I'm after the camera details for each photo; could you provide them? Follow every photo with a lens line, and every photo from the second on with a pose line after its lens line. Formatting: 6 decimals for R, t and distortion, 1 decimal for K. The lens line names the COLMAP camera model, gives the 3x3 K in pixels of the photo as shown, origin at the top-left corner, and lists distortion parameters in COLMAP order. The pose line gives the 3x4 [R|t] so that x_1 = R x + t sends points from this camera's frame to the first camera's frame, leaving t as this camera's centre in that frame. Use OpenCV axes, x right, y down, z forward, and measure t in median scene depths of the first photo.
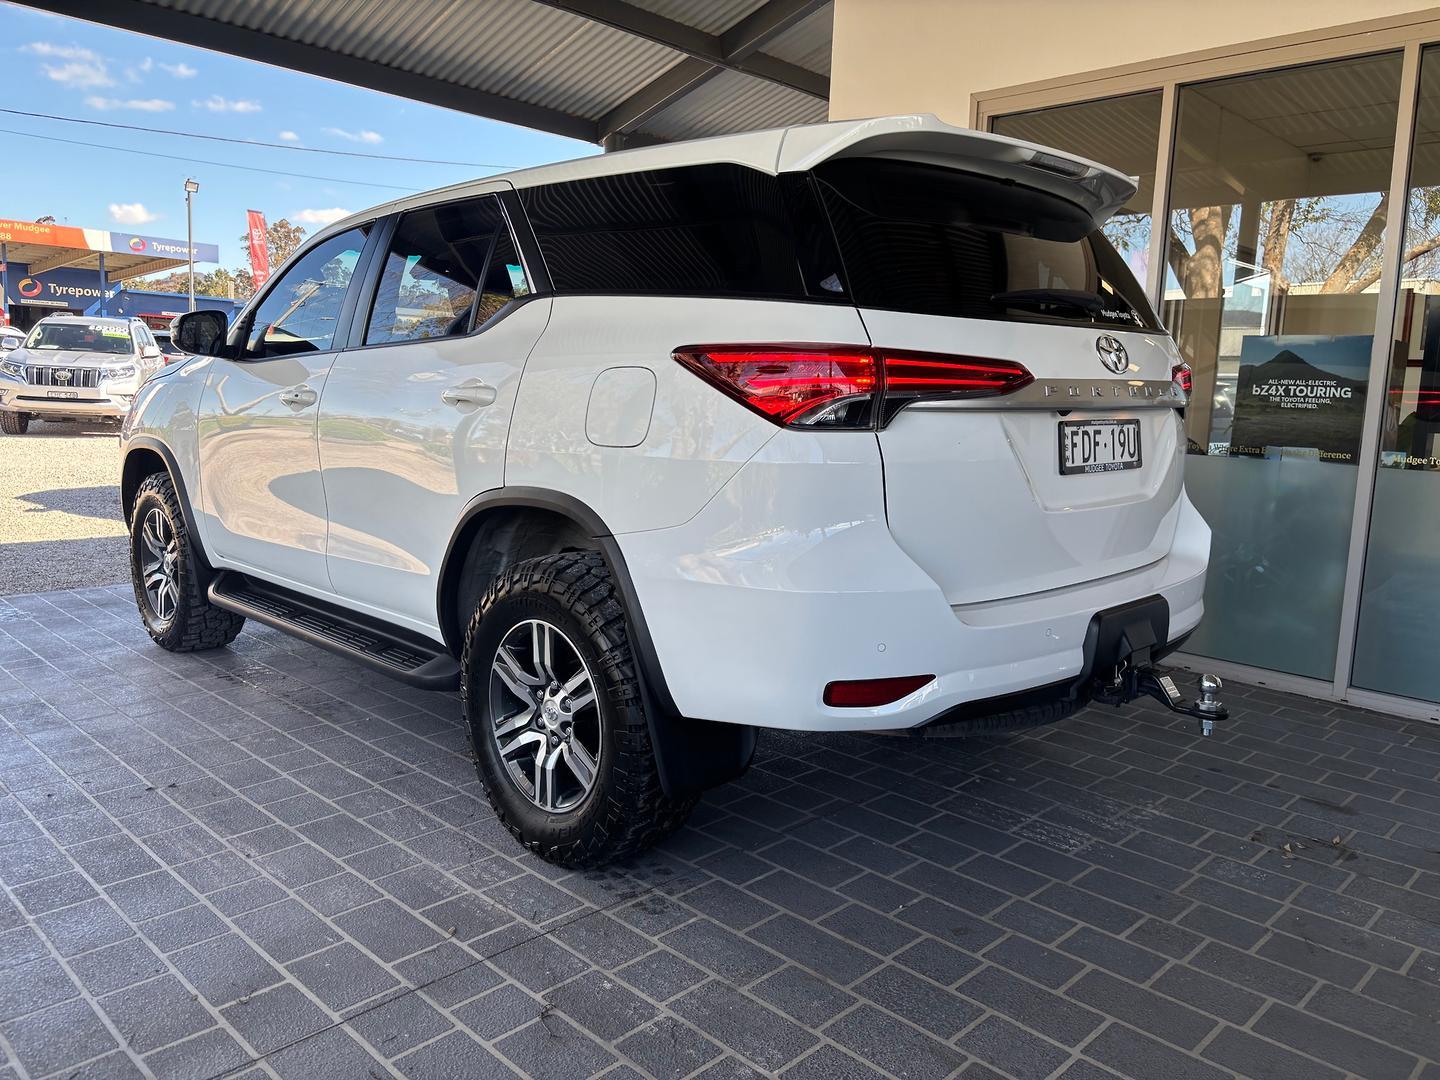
lens RADIAL K [[1089.3, 0, 729.2], [0, 1089.3, 520.7], [0, 0, 1]] dist [0.054326, -0.061233]
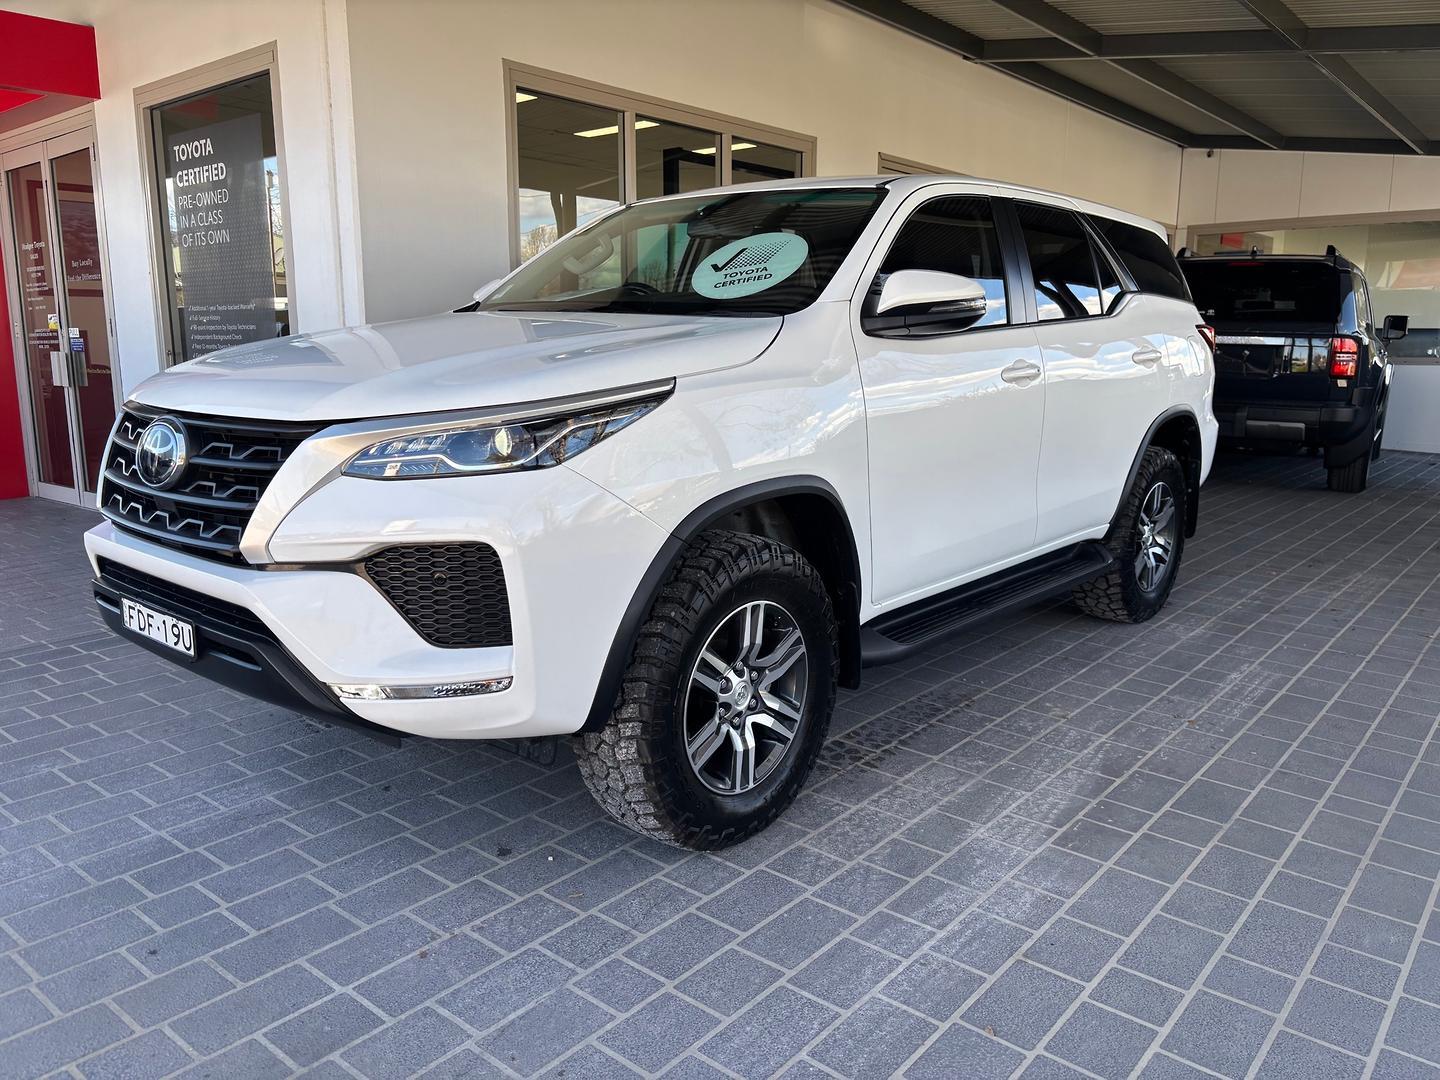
lens RADIAL K [[1089.3, 0, 716.3], [0, 1089.3, 537.3], [0, 0, 1]] dist [0.054326, -0.061233]
pose [[-0.086868, -0.209569, 0.973927, -1.793372], [0.122203, 0.967998, 0.219193, -0.287503], [-0.988696, 0.138058, -0.058478, 1.771710]]
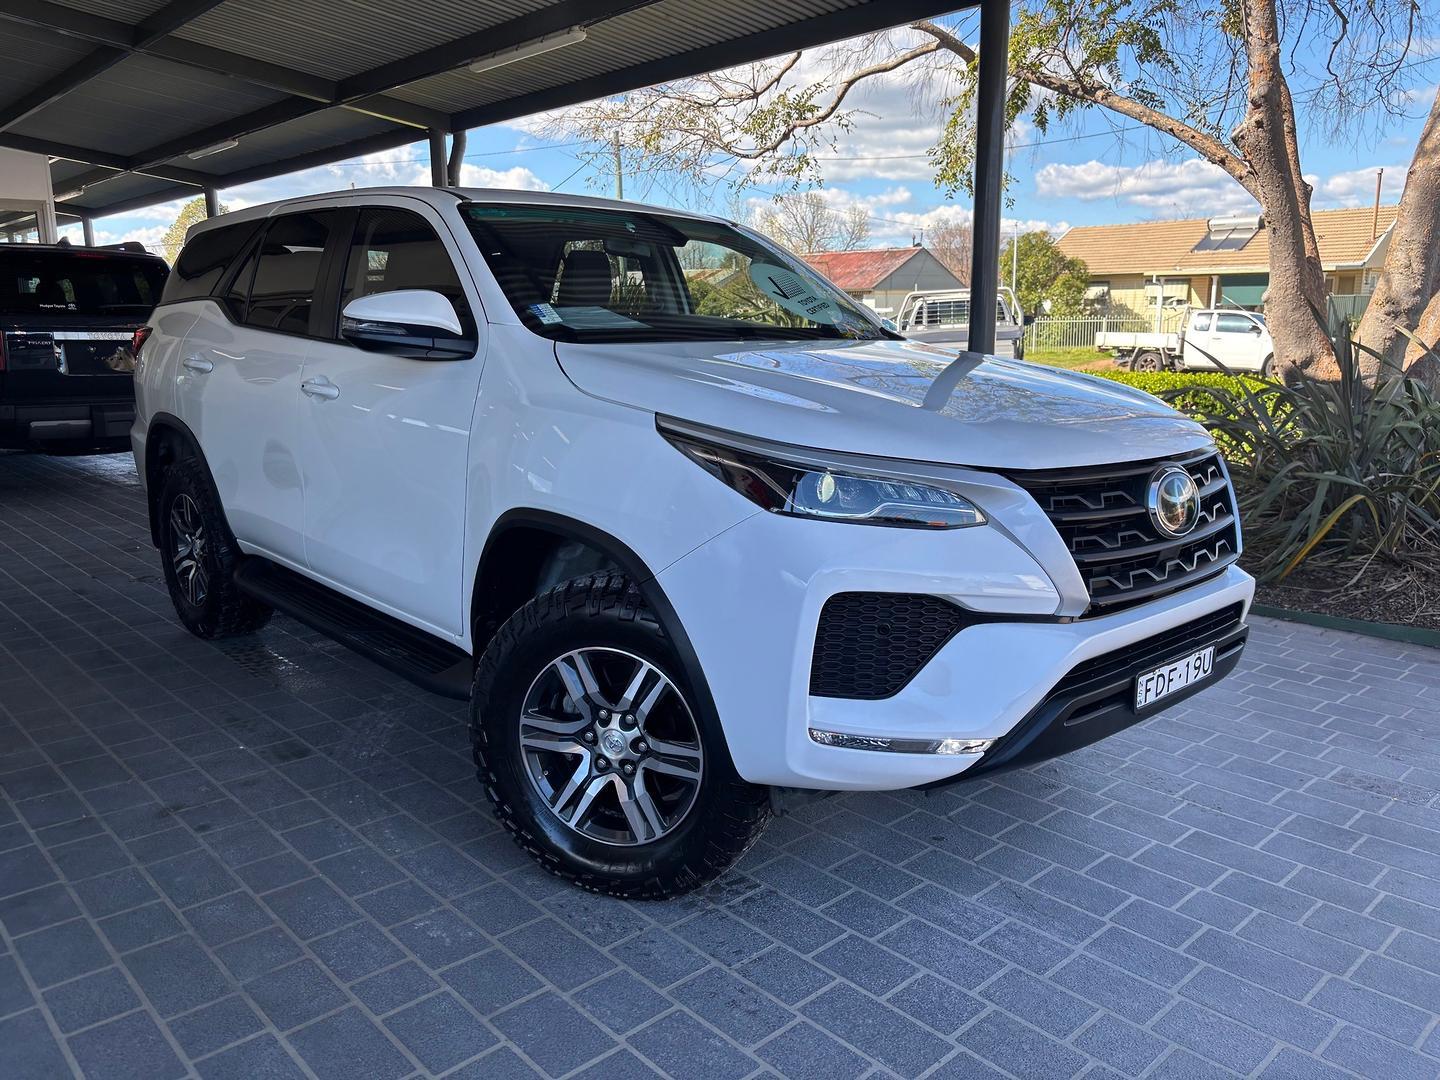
lens RADIAL K [[1089.3, 0, 721.4], [0, 1089.3, 529.1], [0, 0, 1]] dist [0.054326, -0.061233]
pose [[-0.998957, -0.032766, 0.031789, -0.568349], [-0.020885, 0.947193, 0.319984, -0.461505], [-0.040595, 0.318987, -0.946889, 2.979706]]
